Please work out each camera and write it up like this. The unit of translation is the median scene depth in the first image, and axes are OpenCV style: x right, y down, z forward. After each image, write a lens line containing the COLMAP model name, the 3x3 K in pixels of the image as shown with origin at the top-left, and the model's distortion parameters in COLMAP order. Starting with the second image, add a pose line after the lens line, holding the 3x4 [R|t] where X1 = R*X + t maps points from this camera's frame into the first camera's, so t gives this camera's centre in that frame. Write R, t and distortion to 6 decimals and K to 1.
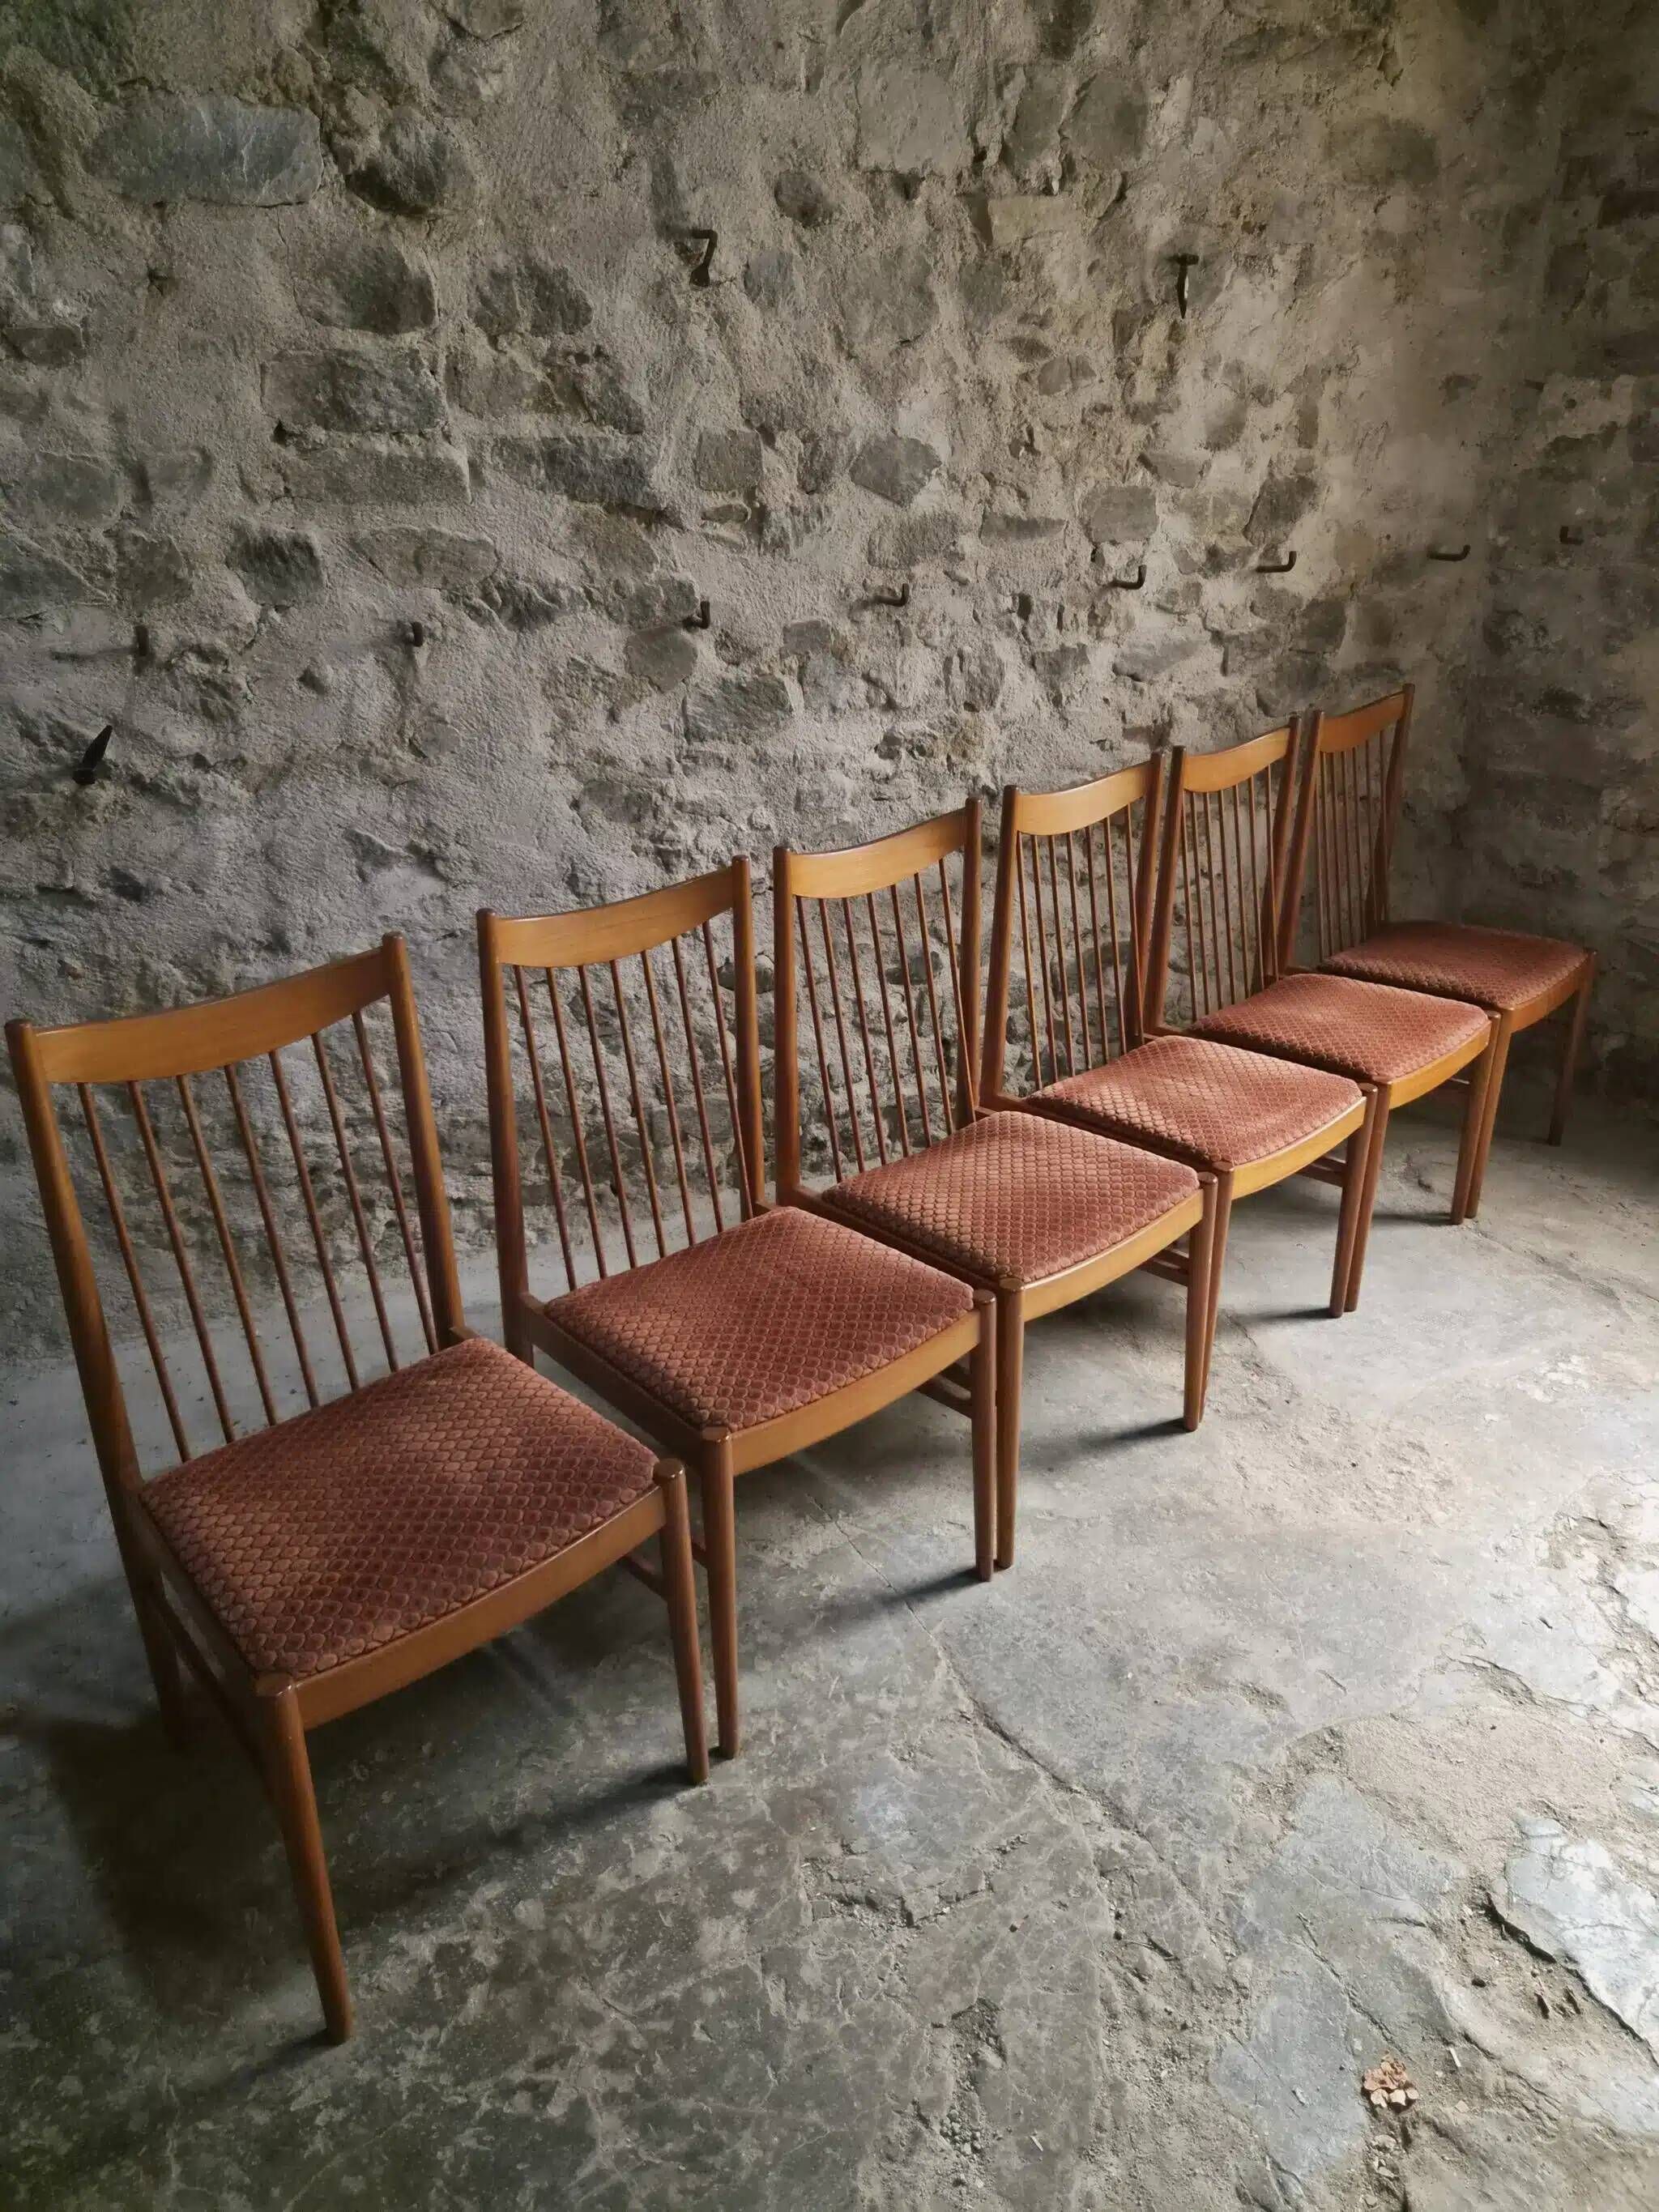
lens RADIAL K [[1507.6, 0, 815.1], [0, 1507.6, 1096.3], [0, 0, 1]] dist [0.056977, -0.046588]
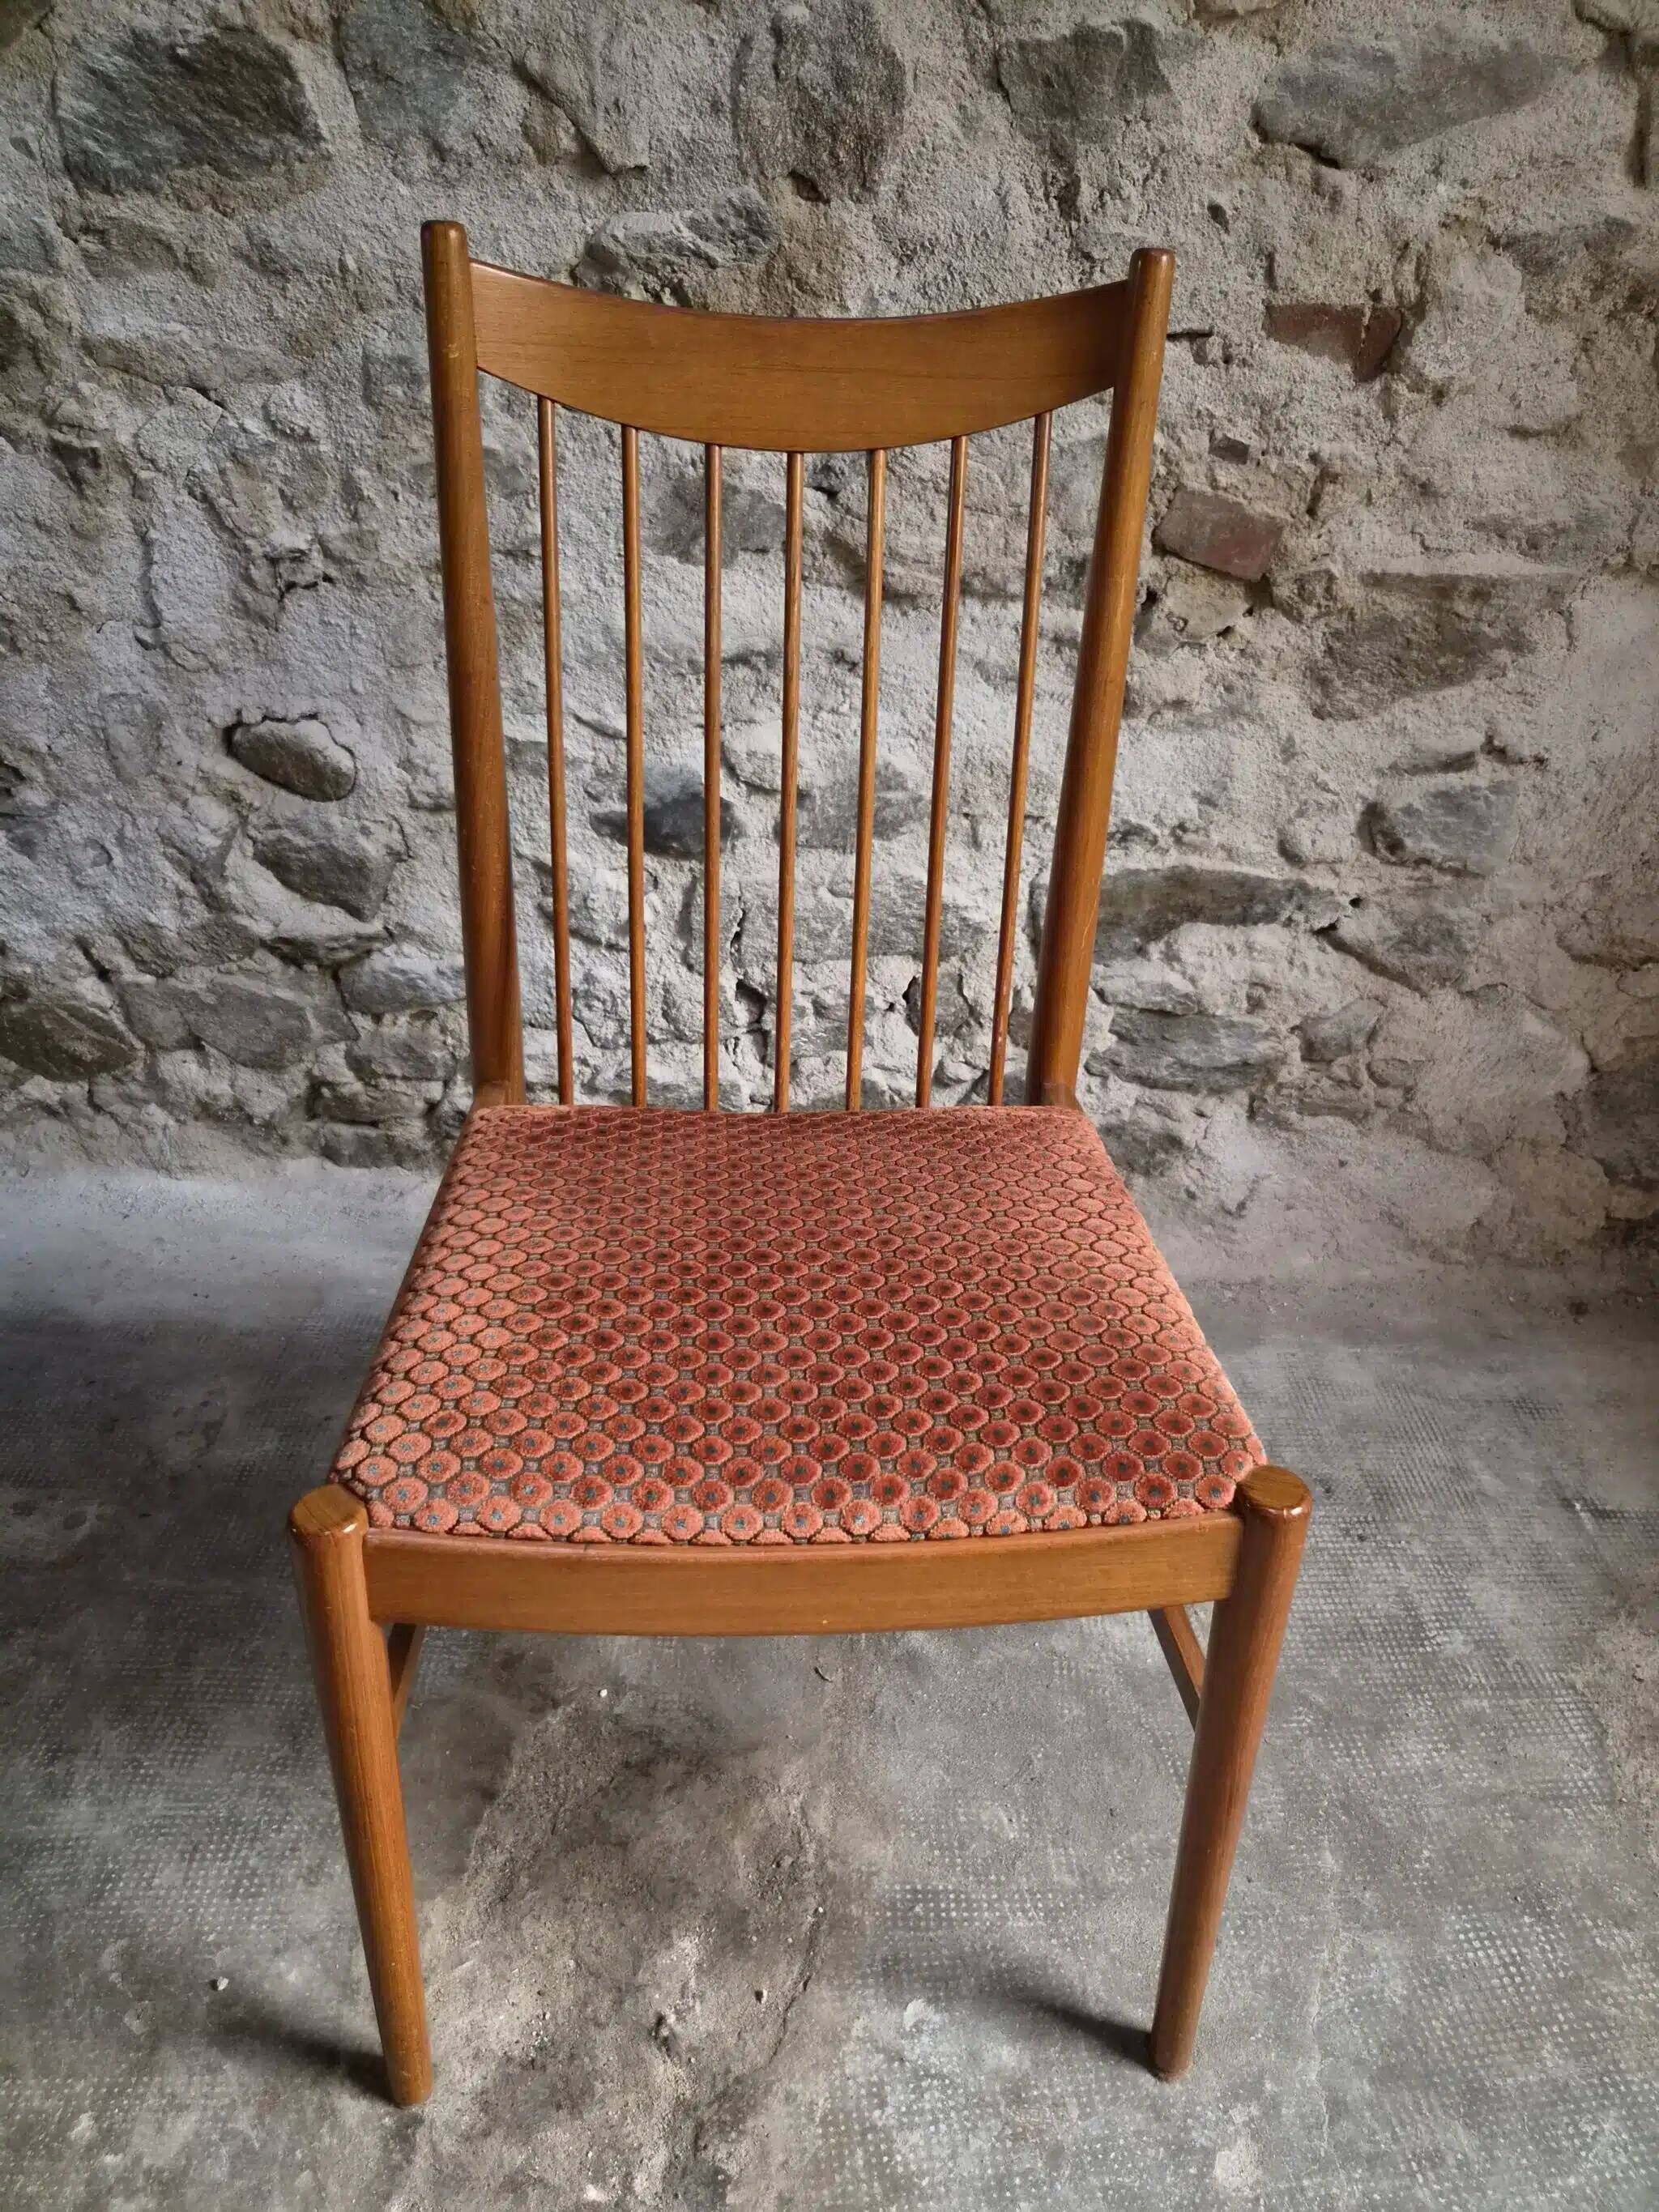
lens RADIAL K [[1507.6, 0, 819.5], [0, 1507.6, 1122.0], [0, 0, 1]] dist [0.056977, -0.046588]
pose [[0.856788, 0.284192, -0.430289, 0.374362], [-0.231804, 0.957629, 0.170918, -0.097576], [0.460631, -0.046698, 0.886362, 0.678793]]
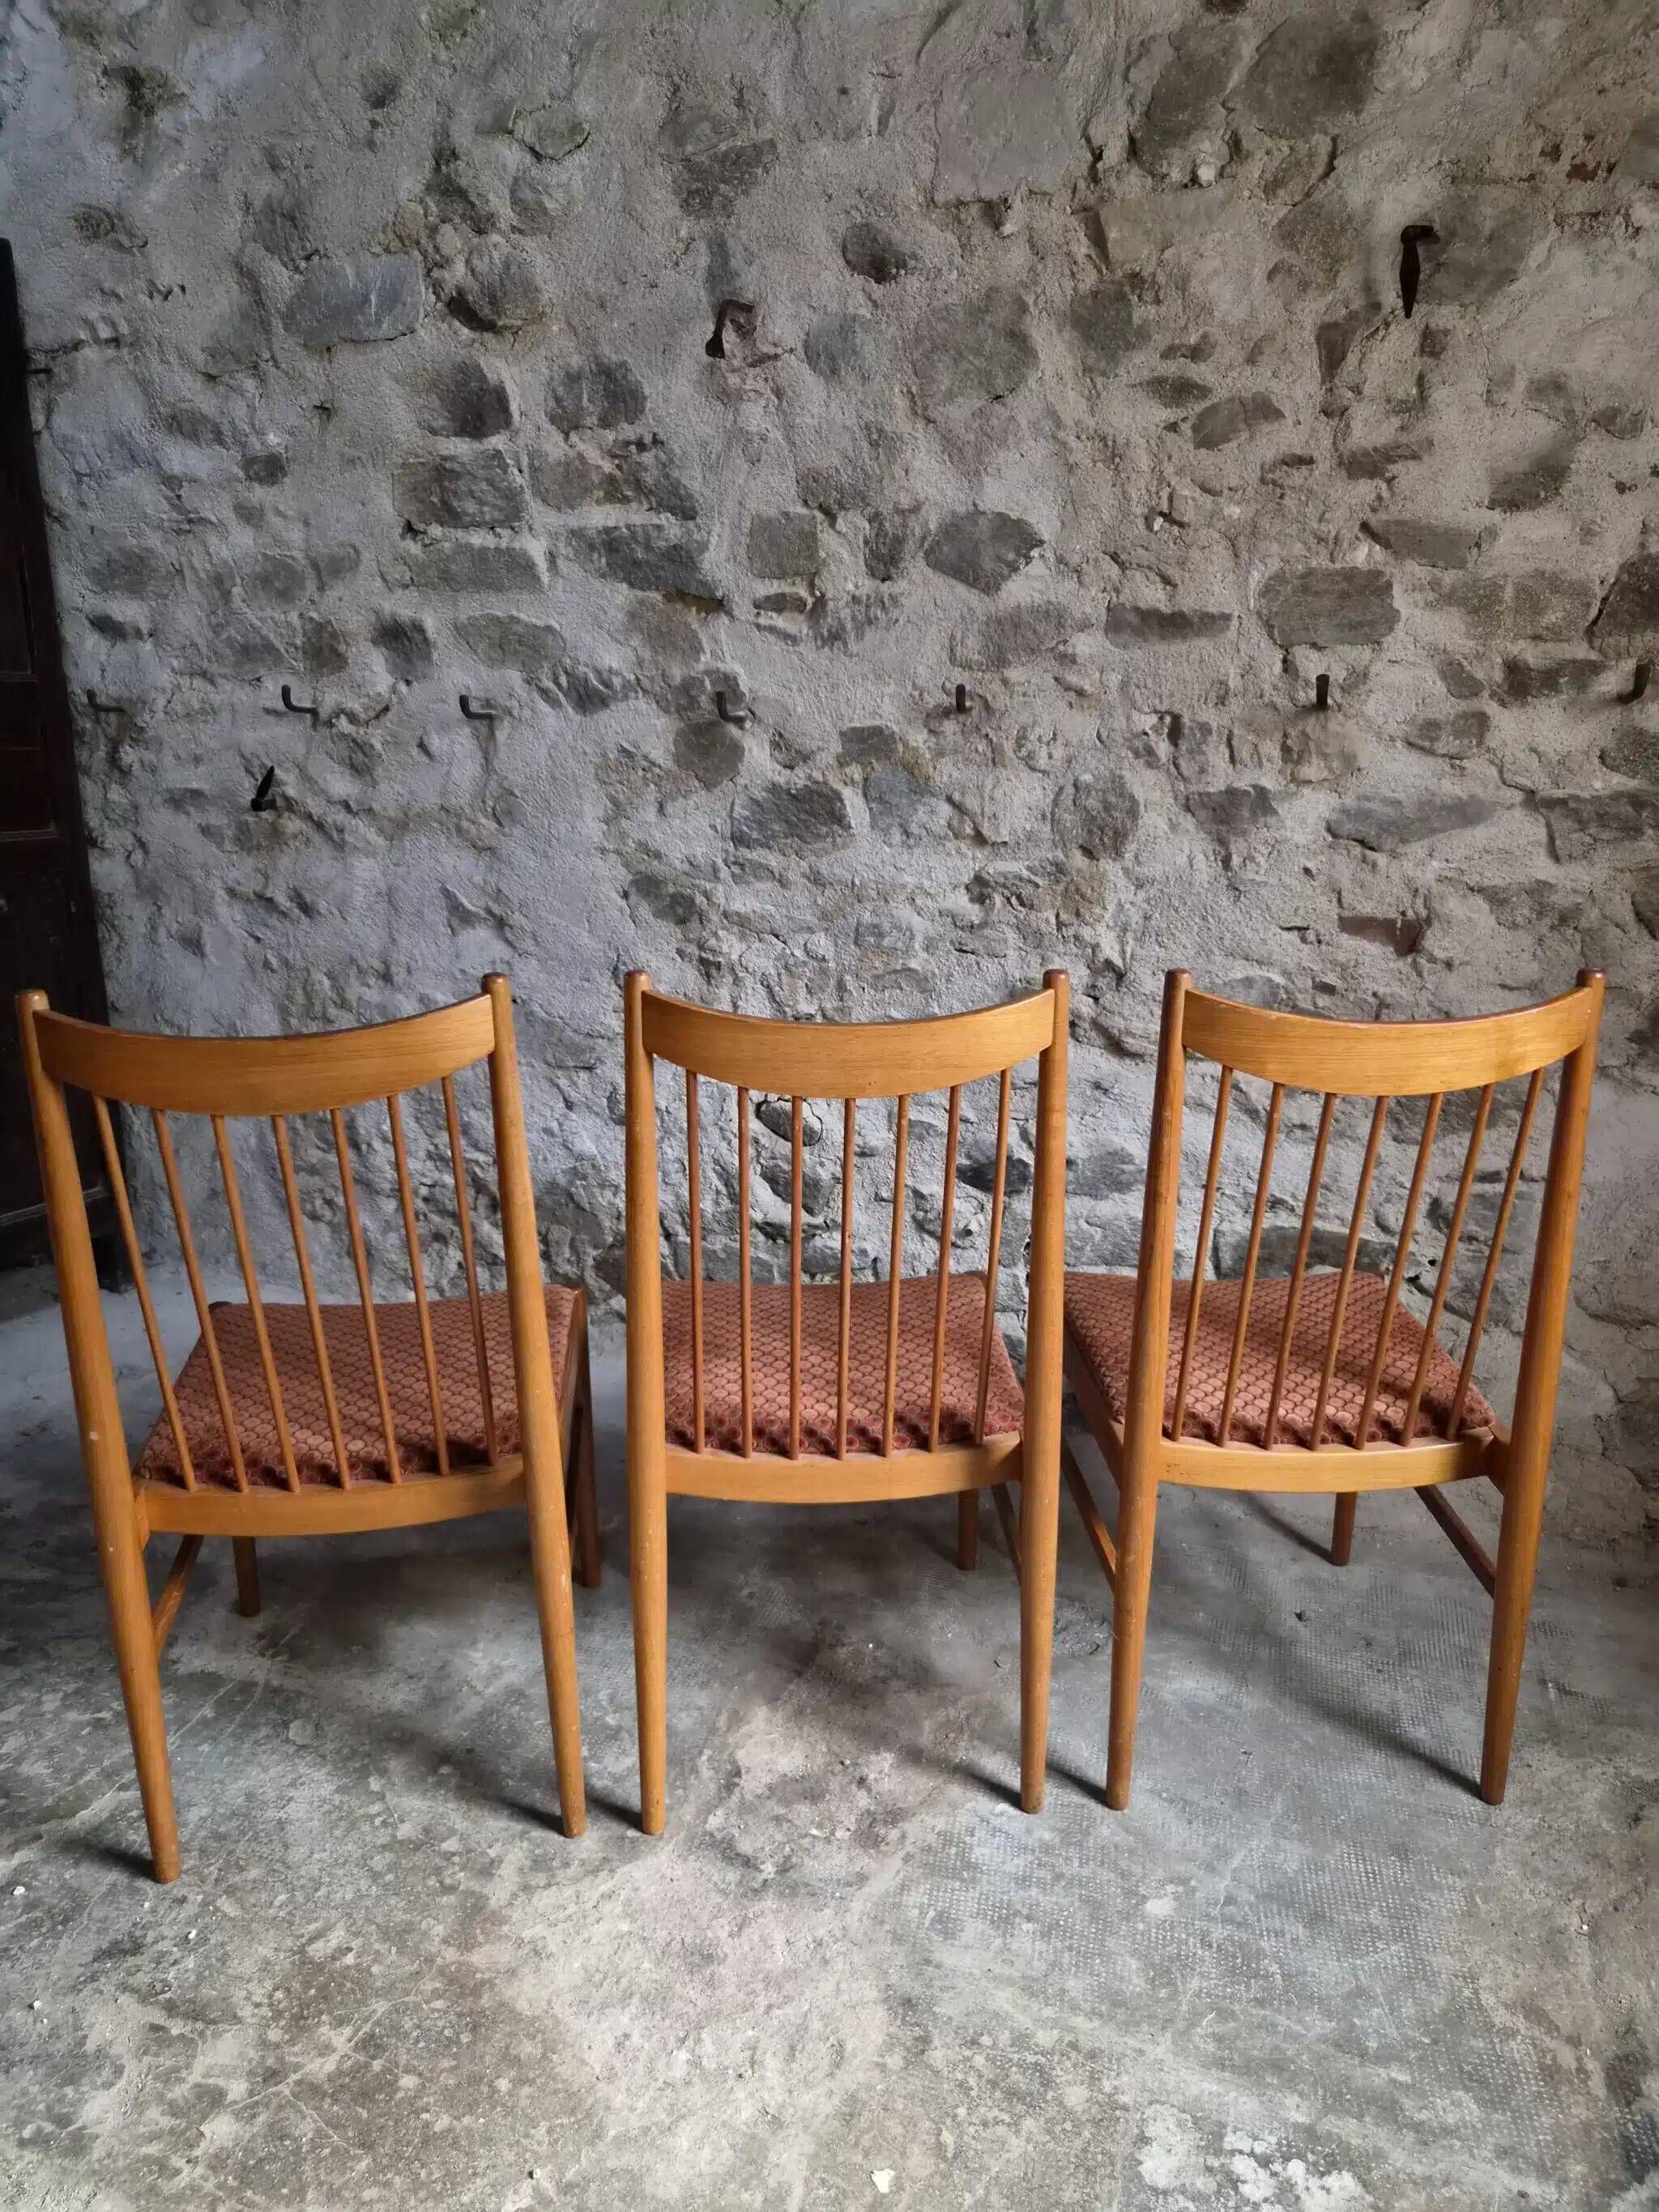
lens RADIAL K [[1507.6, 0, 816.7], [0, 1507.6, 1108.6], [0, 0, 1]] dist [0.056977, -0.046588]
pose [[0.646061, 0.208810, -0.734168, 0.646339], [-0.317395, 0.948245, -0.009608, -0.089876], [0.694165, 0.239229, 0.678899, 0.446725]]
